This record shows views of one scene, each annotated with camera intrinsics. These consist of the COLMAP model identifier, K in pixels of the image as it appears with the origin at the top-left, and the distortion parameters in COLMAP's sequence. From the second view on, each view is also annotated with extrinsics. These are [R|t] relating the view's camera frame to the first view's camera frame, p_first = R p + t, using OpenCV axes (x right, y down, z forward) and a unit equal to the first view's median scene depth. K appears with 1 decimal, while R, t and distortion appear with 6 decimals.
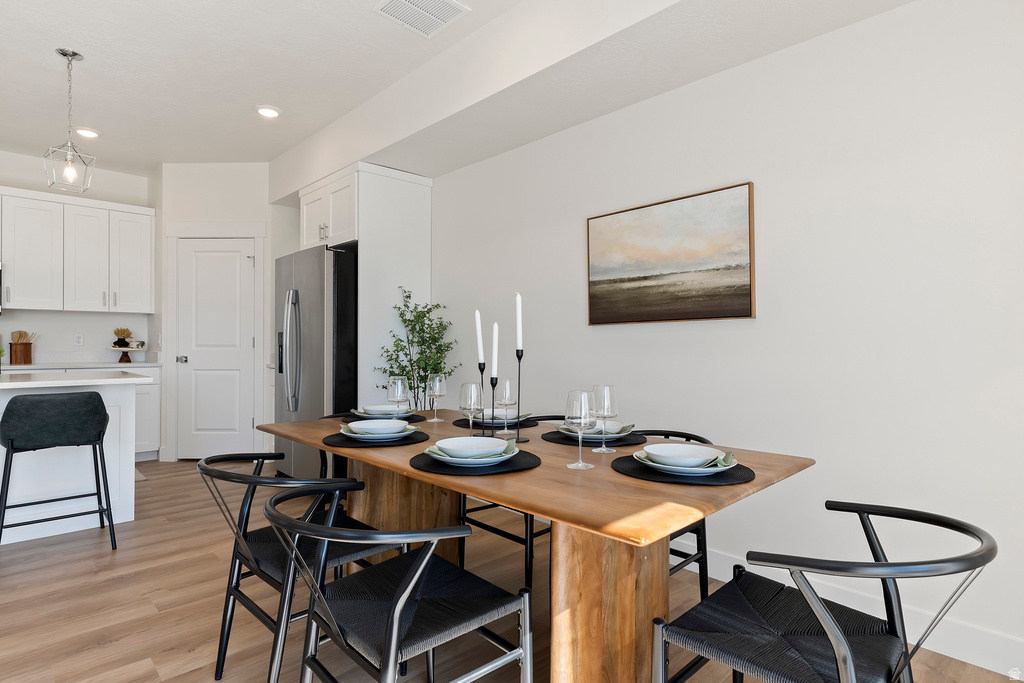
lens RADIAL K [[534.3, 0, 512.0], [0, 534.3, 341.5], [0, 0, 1]] dist [-0.012882, -0.000355]
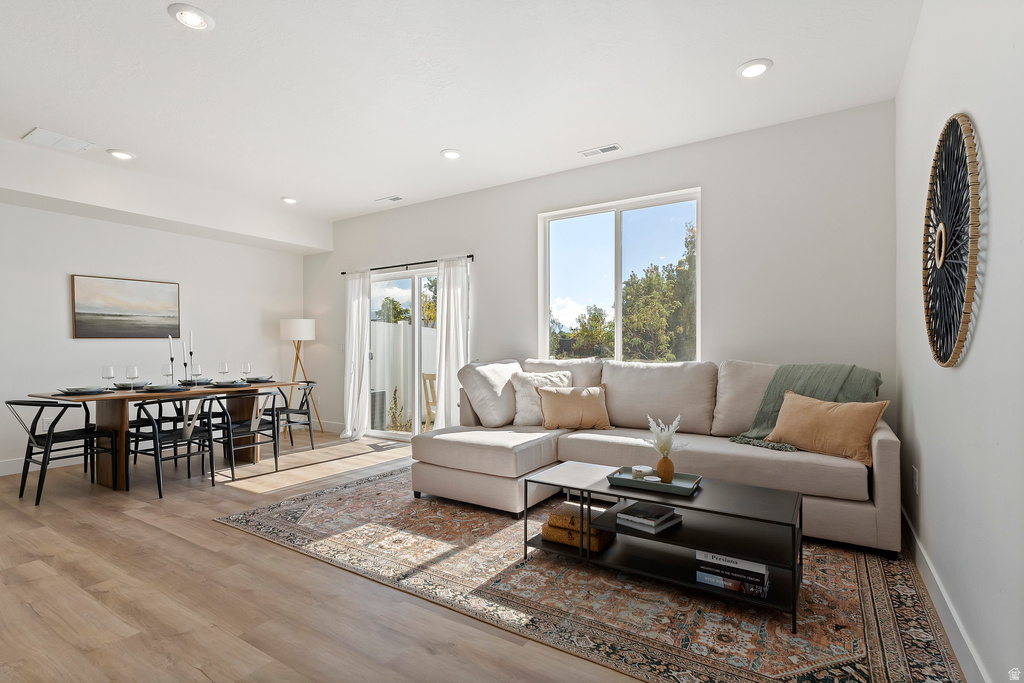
lens RADIAL K [[488.5, 0, 512.0], [0, 488.5, 341.5], [0, 0, 1]] dist [-0.020922, -0.000137]
pose [[-0.234447, 0.005062, 0.972116, -1.815966], [-0.000059, 0.999986, -0.005221, -0.013906], [-0.972129, -0.001281, -0.234443, 0.011472]]
